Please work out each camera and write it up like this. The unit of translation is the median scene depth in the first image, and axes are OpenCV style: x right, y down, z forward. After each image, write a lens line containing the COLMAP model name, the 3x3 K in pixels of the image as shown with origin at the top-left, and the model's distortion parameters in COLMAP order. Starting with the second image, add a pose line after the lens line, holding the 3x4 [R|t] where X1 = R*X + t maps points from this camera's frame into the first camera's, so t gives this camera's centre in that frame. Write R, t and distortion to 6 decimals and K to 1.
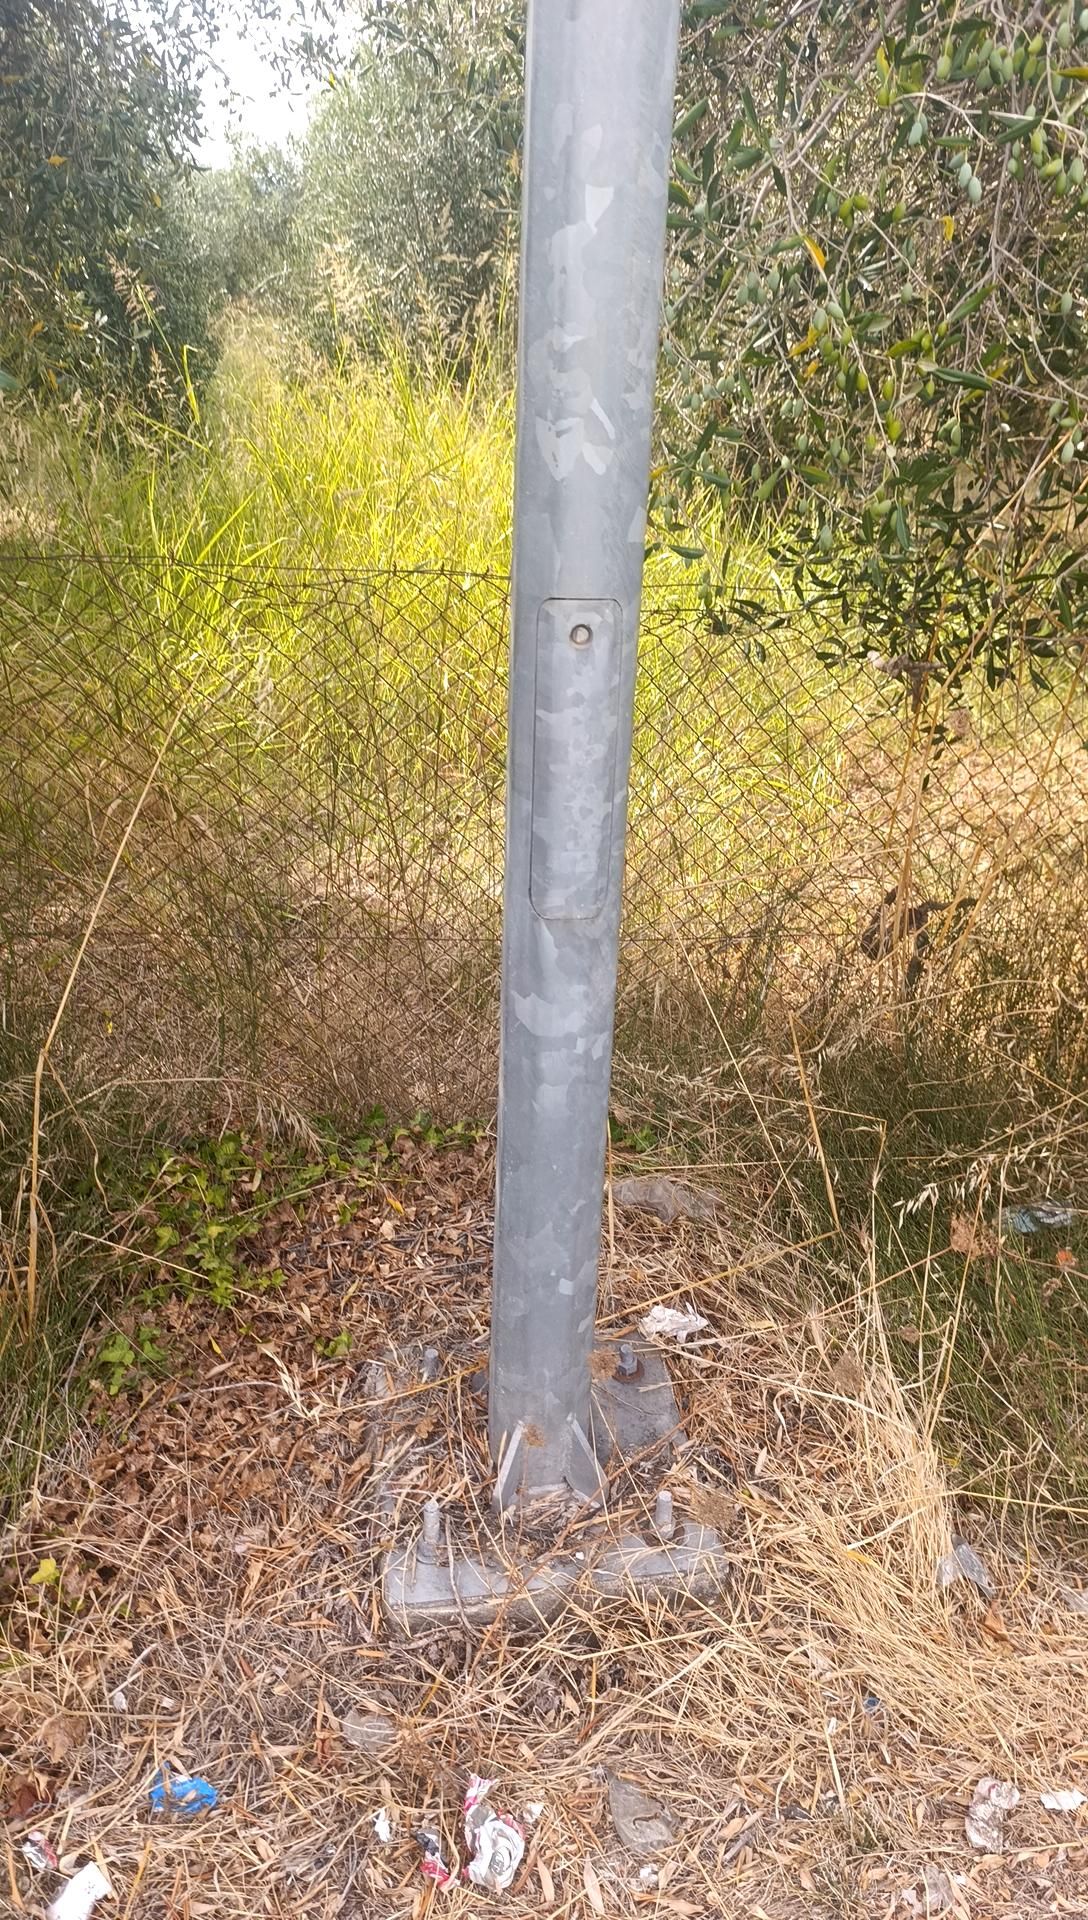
lens RADIAL K [[1568.5, 0, 409.2], [0, 1568.5, 862.8], [0, 0, 1]] dist [-0.000116, -0.004700]
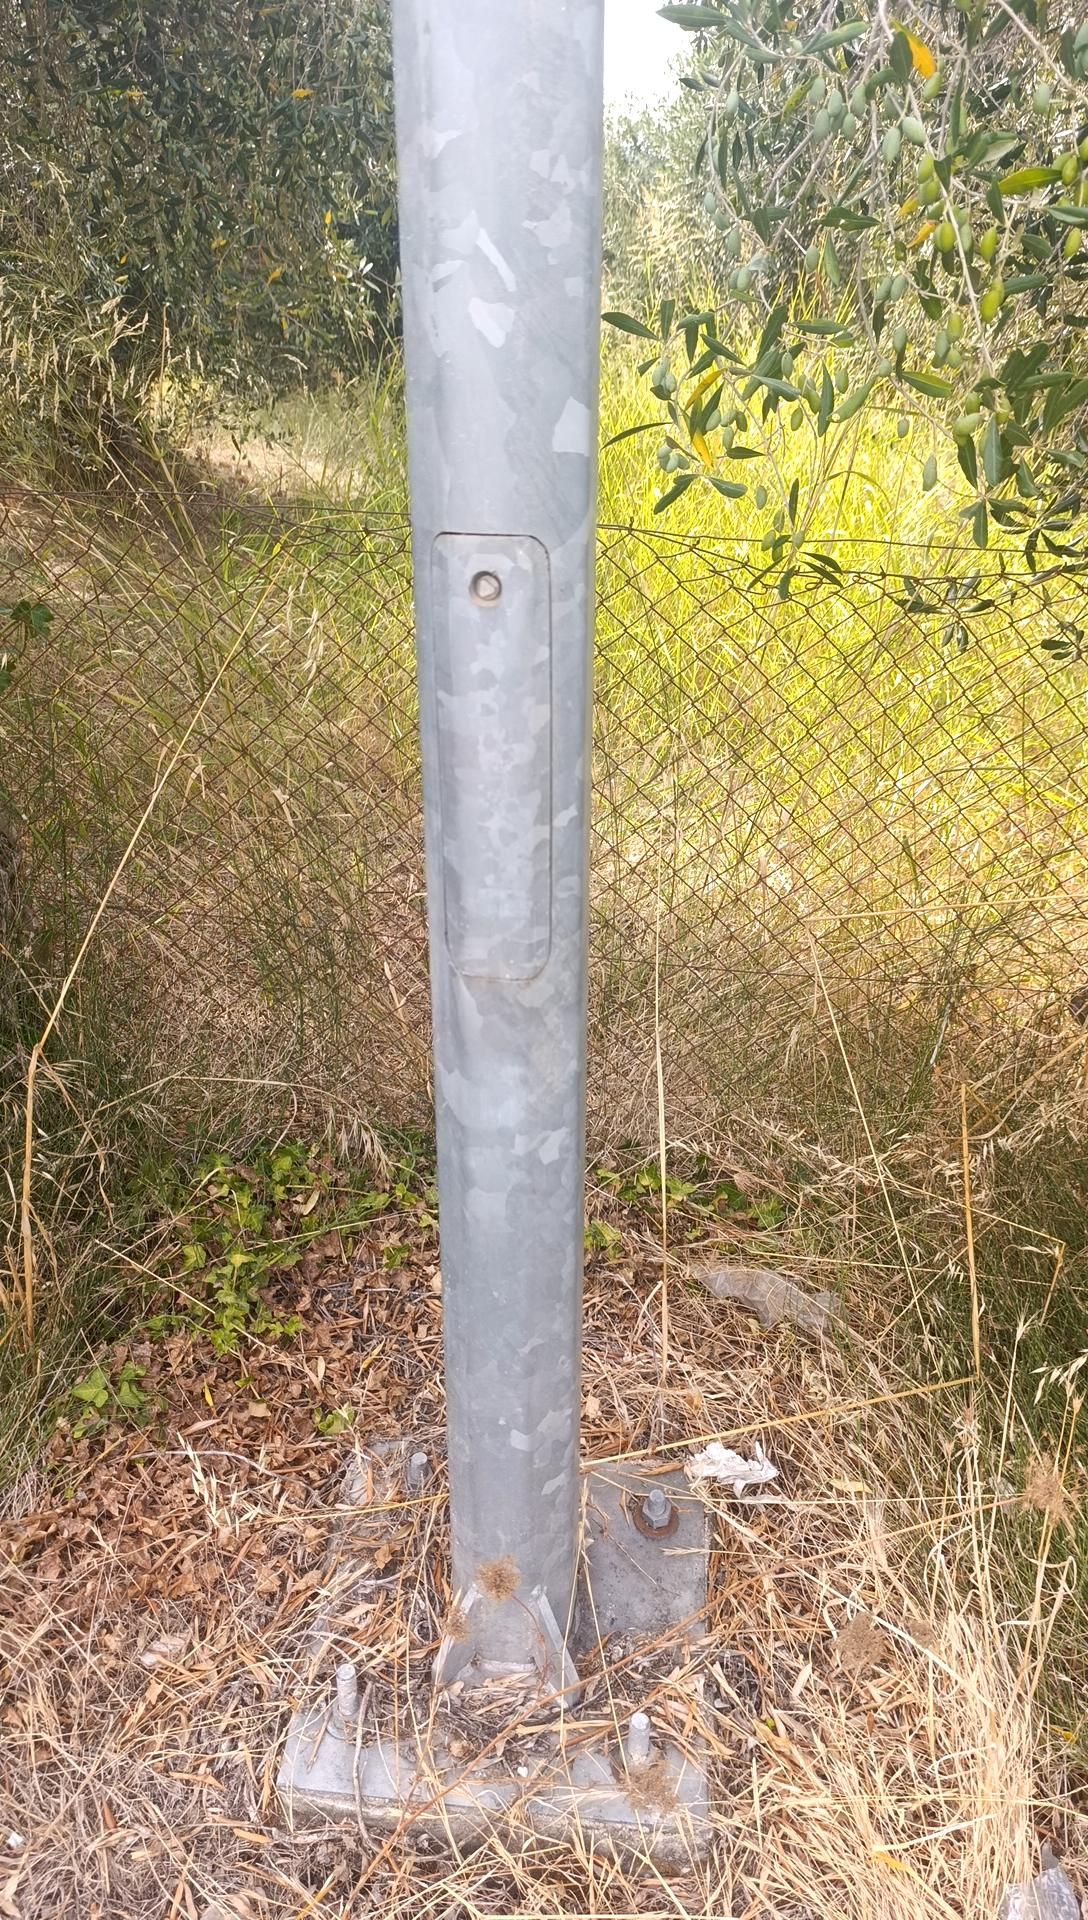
lens RADIAL K [[1363.6, 0, 543.4], [0, 1363.6, 854.9], [0, 0, 1]] dist [0.003852, -0.009980]
pose [[0.966216, 0.077088, -0.245935, 0.239795], [-0.067367, 0.996587, 0.047709, -0.046501], [0.248774, -0.029529, 0.968111, 0.339279]]
